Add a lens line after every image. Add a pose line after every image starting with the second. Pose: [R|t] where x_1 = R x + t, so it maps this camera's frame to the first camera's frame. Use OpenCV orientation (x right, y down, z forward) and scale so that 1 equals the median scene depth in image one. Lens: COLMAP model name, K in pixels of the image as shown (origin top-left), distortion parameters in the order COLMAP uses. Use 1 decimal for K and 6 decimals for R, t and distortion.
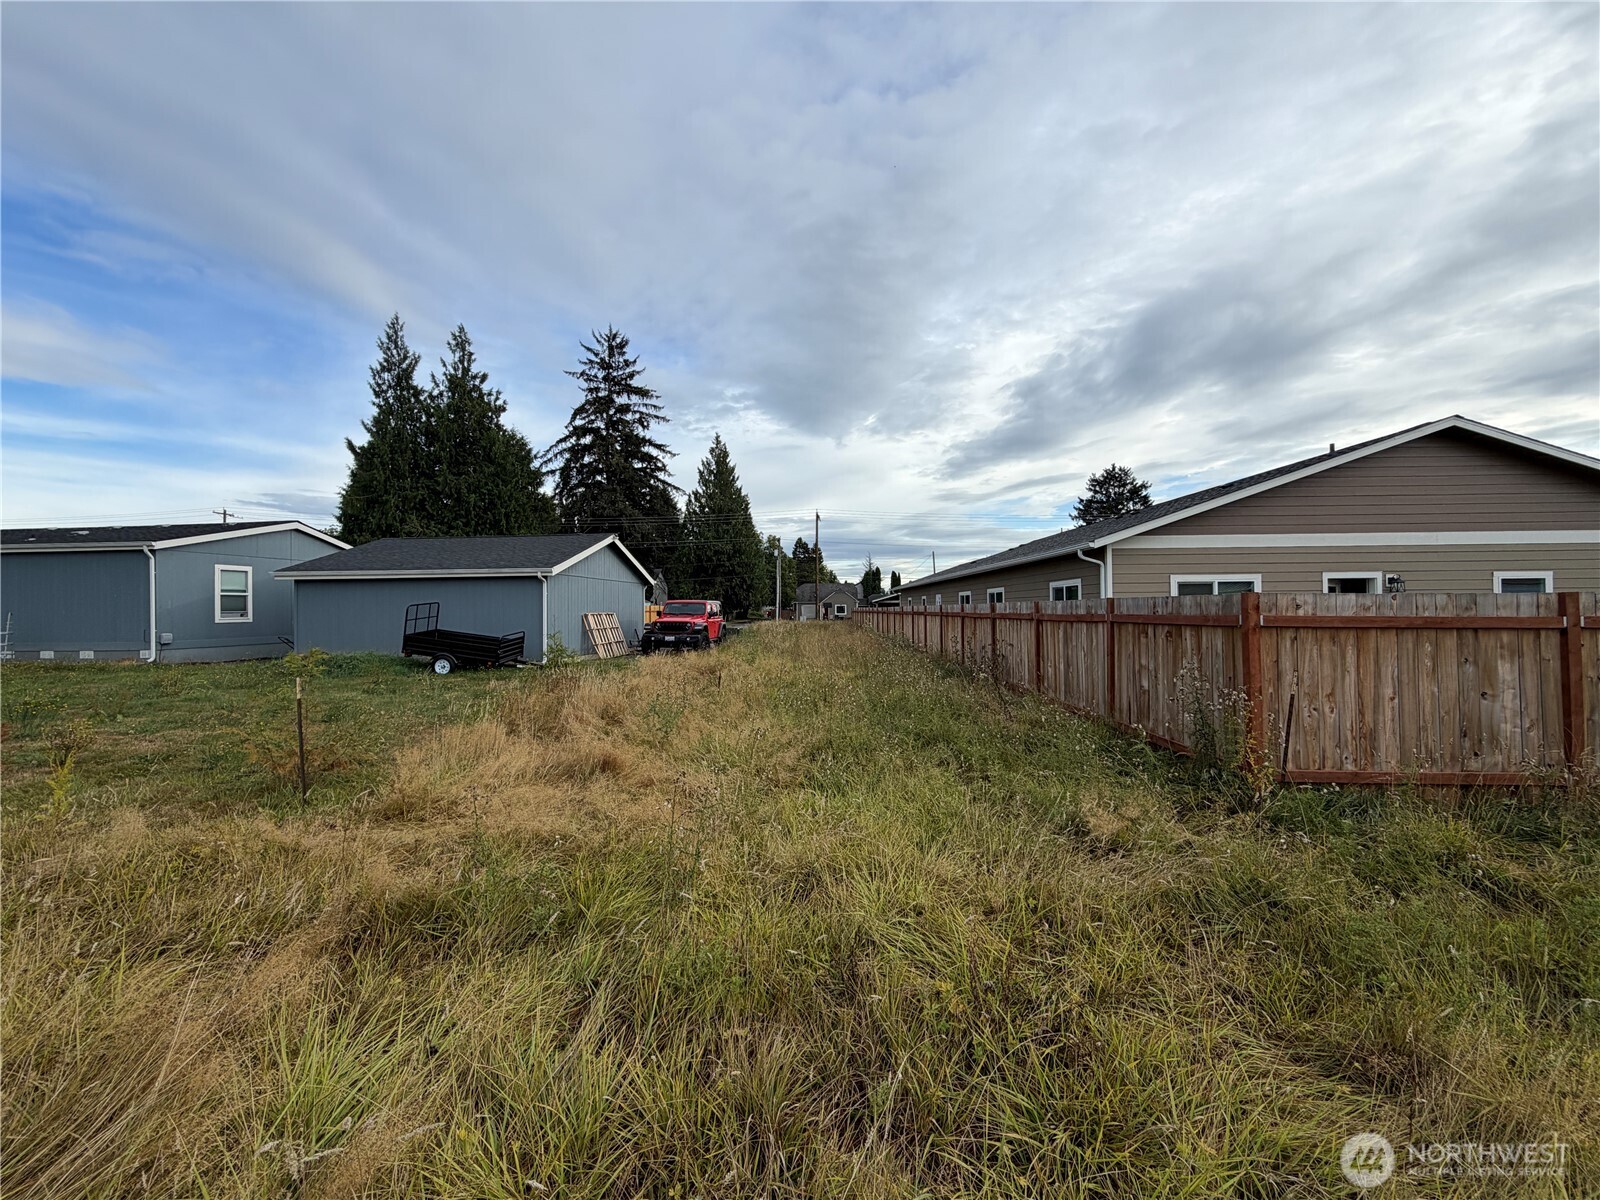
lens RADIAL K [[636.5, 0, 800.0], [0, 636.5, 600.0], [0, 0, 1]] dist [0.000378, 0.000141]
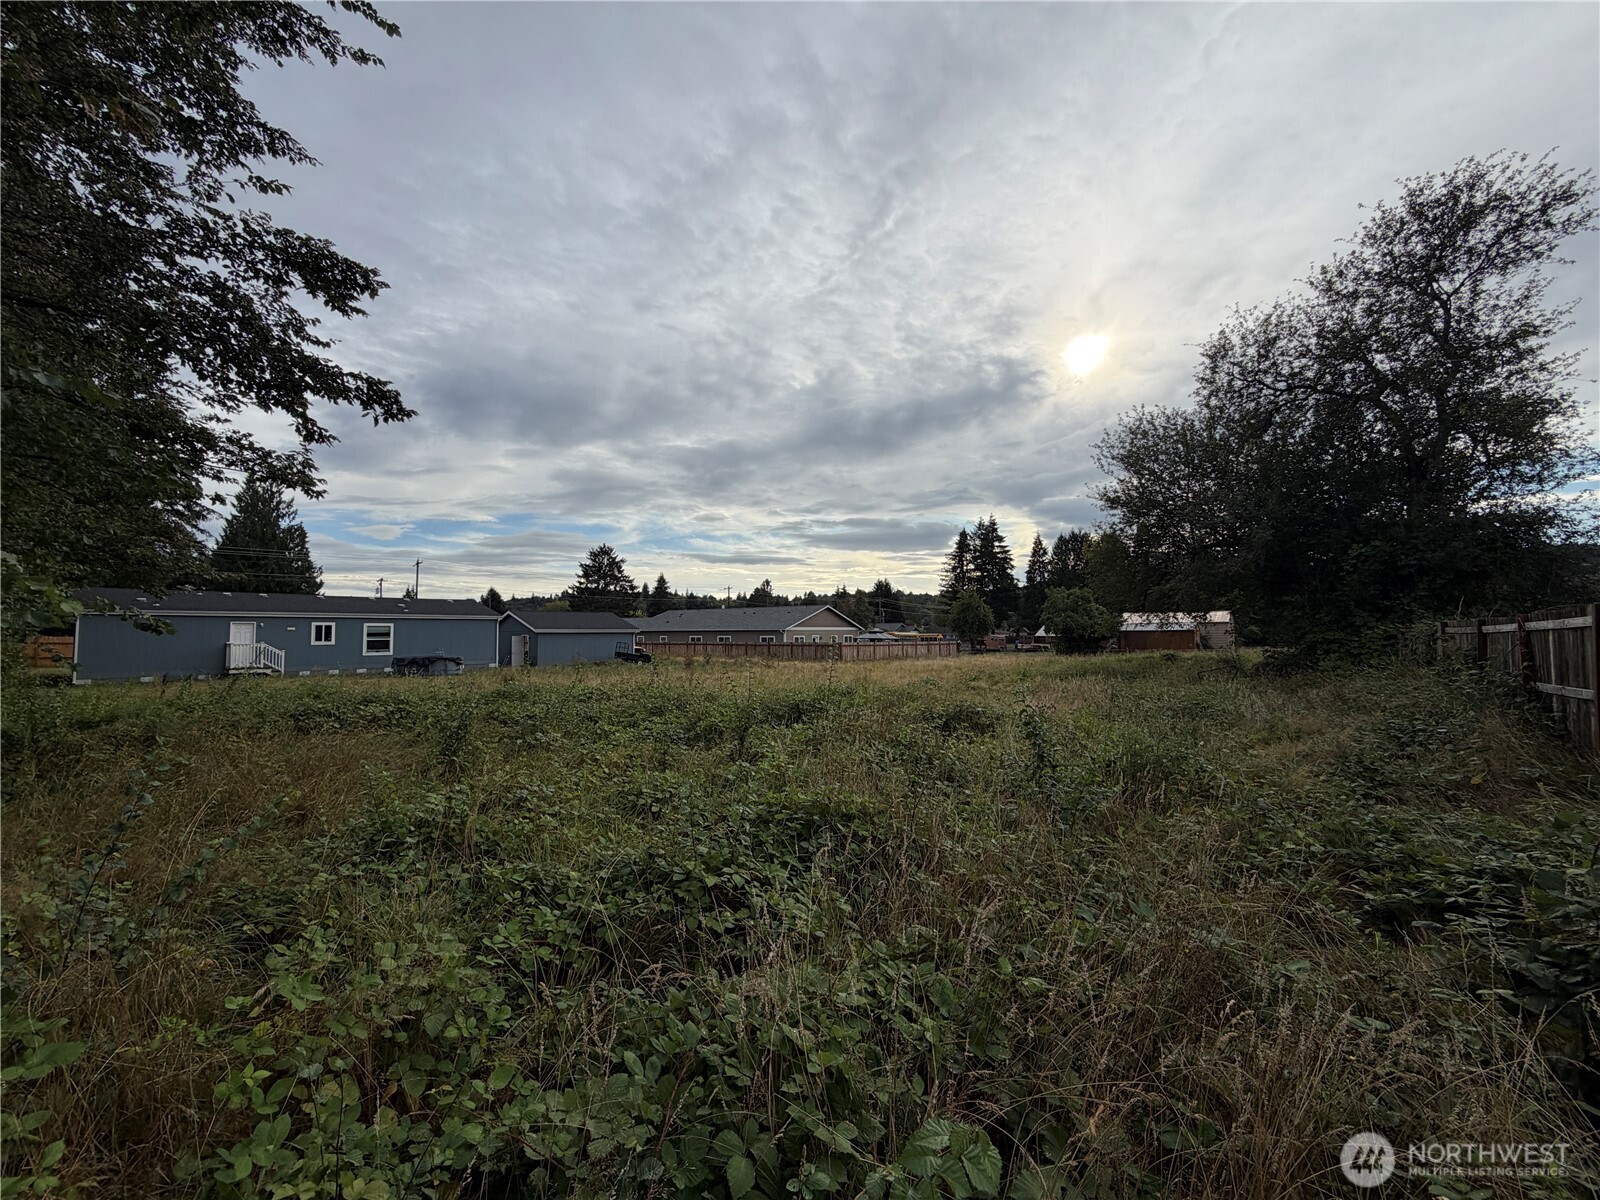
lens RADIAL K [[636.5, 0, 800.0], [0, 636.5, 600.0], [0, 0, 1]] dist [0.000378, 0.000141]
pose [[0.577817, 0.047038, 0.814810, -0.459485], [-0.014091, 0.998764, -0.047665, -0.011084], [-0.816045, 0.016060, 0.577765, -0.257370]]
